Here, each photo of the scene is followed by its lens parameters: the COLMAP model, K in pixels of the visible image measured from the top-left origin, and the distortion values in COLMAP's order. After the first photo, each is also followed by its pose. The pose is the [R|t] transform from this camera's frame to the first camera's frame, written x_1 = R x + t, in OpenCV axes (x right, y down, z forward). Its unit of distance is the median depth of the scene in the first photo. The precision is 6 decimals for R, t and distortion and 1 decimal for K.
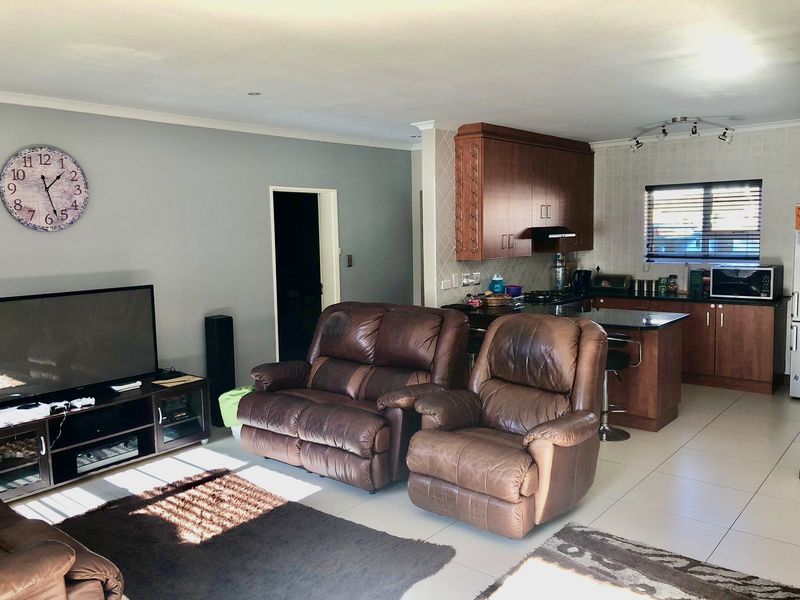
lens RADIAL K [[648.5, 0, 392.6], [0, 648.5, 300.4], [0, 0, 1]] dist [-0.016393, 0.004322]
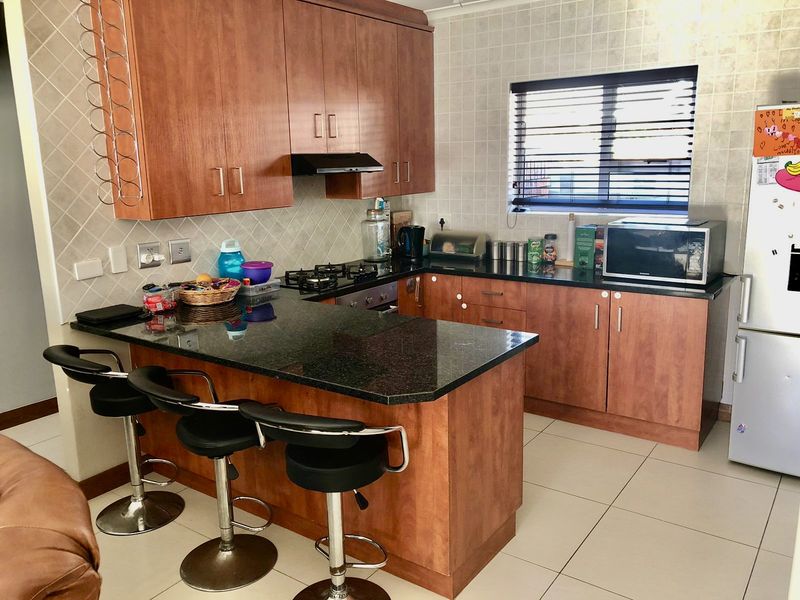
lens RADIAL K [[648.5, 0, 407.1], [0, 648.5, 307.9], [0, 0, 1]] dist [-0.016393, 0.004322]
pose [[0.995524, -0.023523, 0.091534, 0.254398], [0.013073, 0.993495, 0.113124, -0.043231], [-0.093600, -0.111421, 0.989356, 0.426323]]
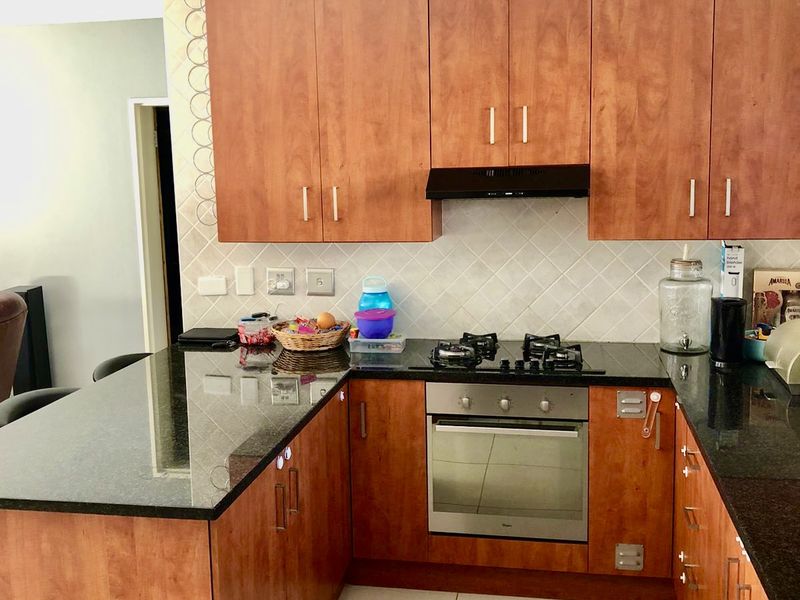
lens RADIAL K [[879.1, 0, 401.2], [0, 879.1, 298.8], [0, 0, 1]] dist [0.014437, 0.000000]
pose [[0.513374, 0.142704, -0.846217, 0.639571], [-0.085520, 0.989676, 0.115013, -0.092014], [0.853893, 0.013324, 0.520278, 0.695929]]
